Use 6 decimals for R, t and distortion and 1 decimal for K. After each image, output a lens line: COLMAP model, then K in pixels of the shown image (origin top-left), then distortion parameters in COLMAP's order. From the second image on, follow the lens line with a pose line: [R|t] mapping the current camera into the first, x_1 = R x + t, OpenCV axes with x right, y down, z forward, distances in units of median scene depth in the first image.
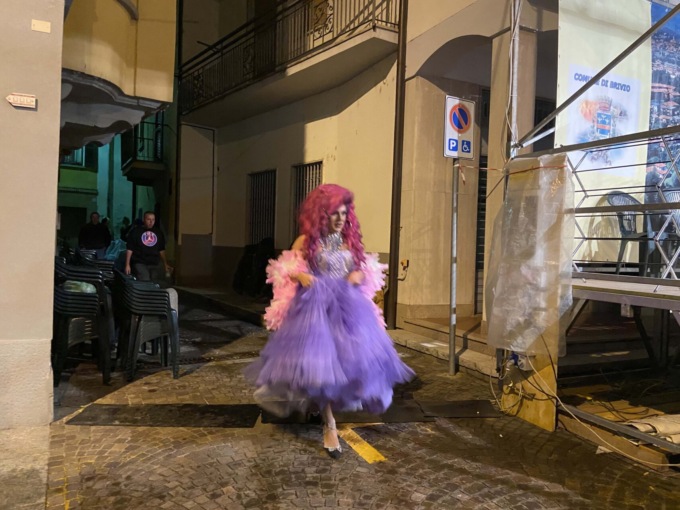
lens RADIAL K [[485.2, 0, 340.0], [0, 485.2, 255.0], [0, 0, 1]] dist [0.131380, -0.145228]
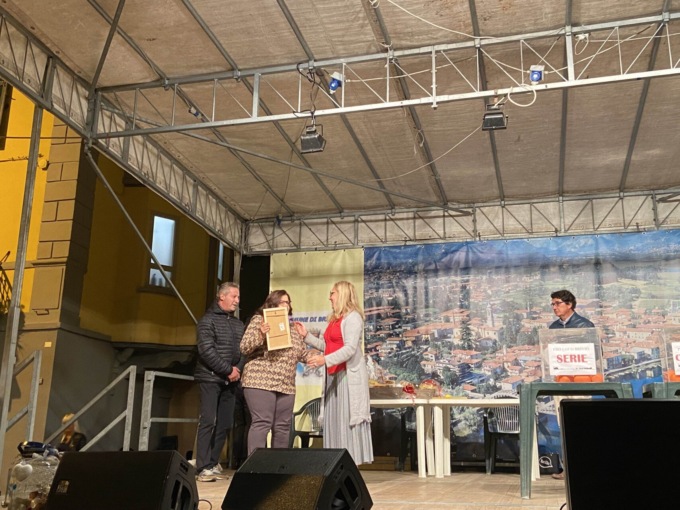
lens RADIAL K [[735.1, 0, 344.7], [0, 735.1, 244.6], [0, 0, 1]] dist [0.128456, -0.145109]
pose [[0.767860, -0.191672, -0.611272, 1.769253], [-0.000105, 0.954153, -0.299319, 0.062899], [0.640618, 0.229899, 0.732636, -0.451355]]
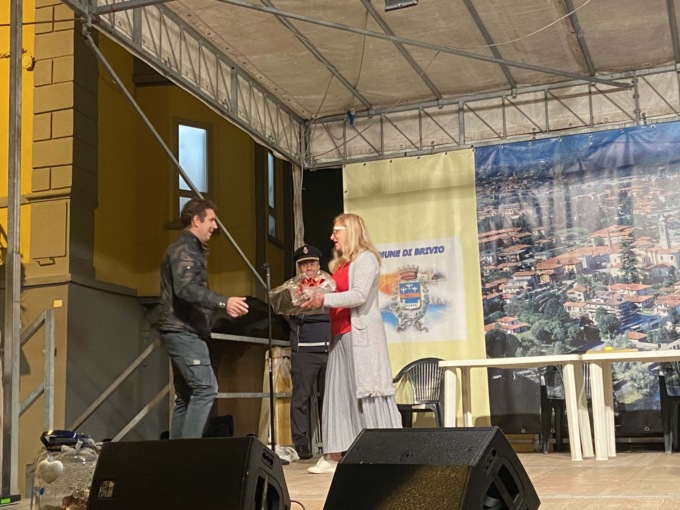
lens RADIAL K [[998.9, 0, 332.8], [0, 998.9, 262.0], [0, 0, 1]] dist [0.119576, -0.079257]
pose [[0.691221, -0.164908, -0.703576, 1.714407], [0.031763, 0.979606, -0.198401, 0.058913], [0.721945, 0.114791, 0.682362, -0.430053]]
